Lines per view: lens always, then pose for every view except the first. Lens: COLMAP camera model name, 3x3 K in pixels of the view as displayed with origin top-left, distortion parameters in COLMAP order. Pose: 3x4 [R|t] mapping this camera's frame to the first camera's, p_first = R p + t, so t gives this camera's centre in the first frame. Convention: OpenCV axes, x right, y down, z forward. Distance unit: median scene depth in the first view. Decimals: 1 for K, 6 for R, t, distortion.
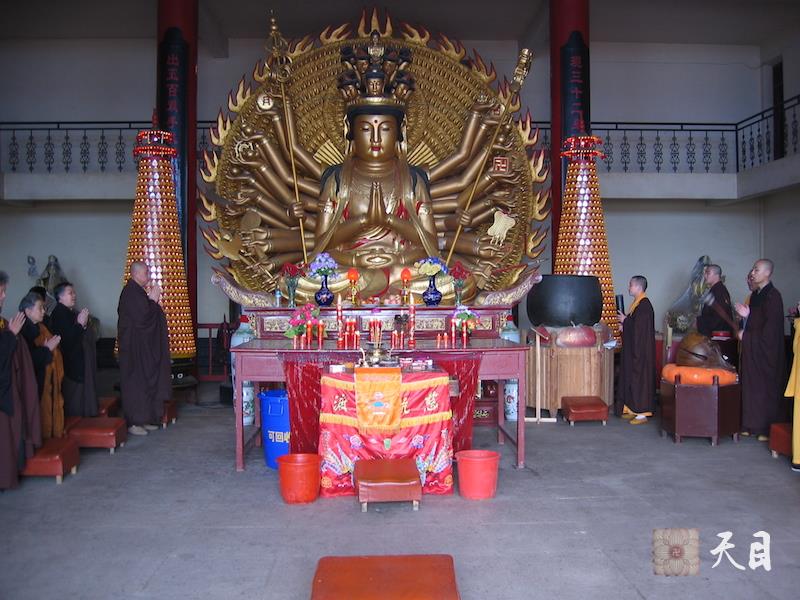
lens RADIAL K [[851.6, 0, 410.7], [0, 851.6, 299.1], [0, 0, 1]] dist [-0.133627, 0.103953]
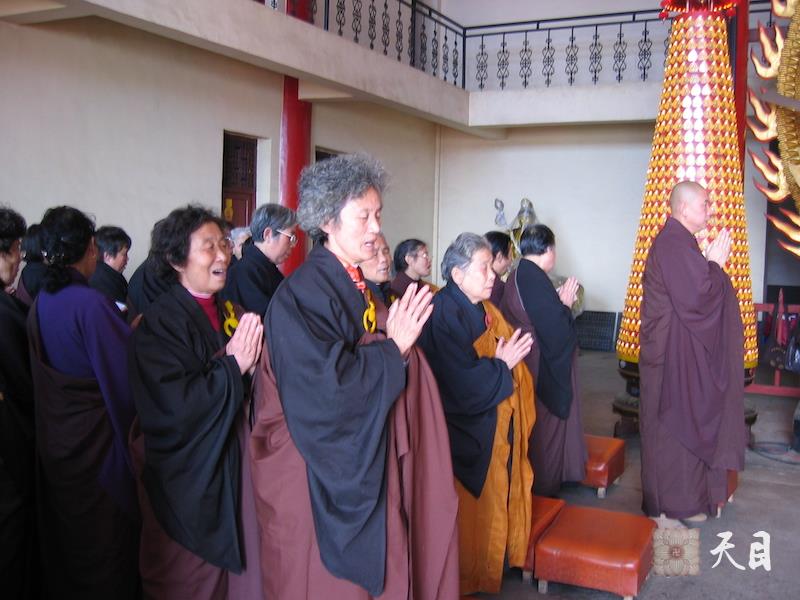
lens RADIAL K [[851.6, 0, 410.7], [0, 851.6, 299.1], [0, 0, 1]] dist [-0.133627, 0.103953]
pose [[0.856432, 0.056644, -0.513142, -0.174907], [-0.034394, 0.998015, 0.052763, 0.002257], [0.515112, -0.027539, 0.856680, 0.415526]]
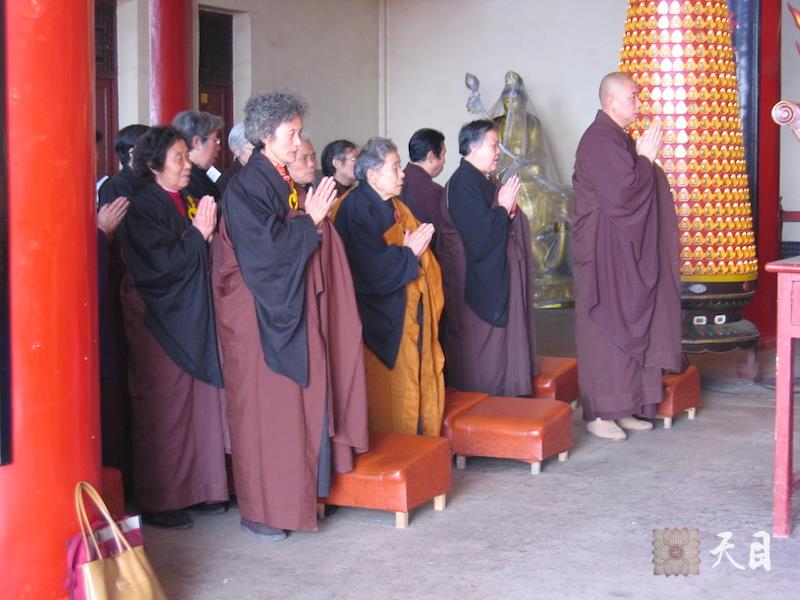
lens RADIAL K [[1705.3, 0, 400.0], [0, 1705.3, 300.0], [0, 0, 1]] dist [-0.100923, -0.146831]
pose [[0.869214, 0.045438, -0.492343, 0.039984], [-0.006230, 0.996696, 0.080987, 0.003966], [0.494396, -0.067328, 0.866625, 0.084163]]
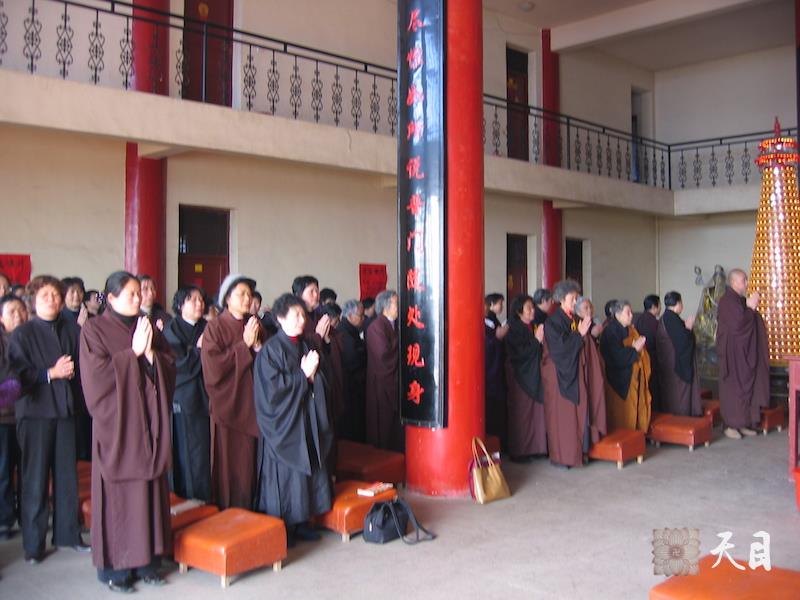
lens RADIAL K [[851.6, 0, 410.7], [0, 851.6, 299.1], [0, 0, 1]] dist [-0.133627, 0.103953]
pose [[0.663116, -0.001800, -0.748514, 0.150315], [-0.006000, 0.999952, -0.007720, 0.001177], [0.748493, 0.009610, 0.663074, 0.015307]]
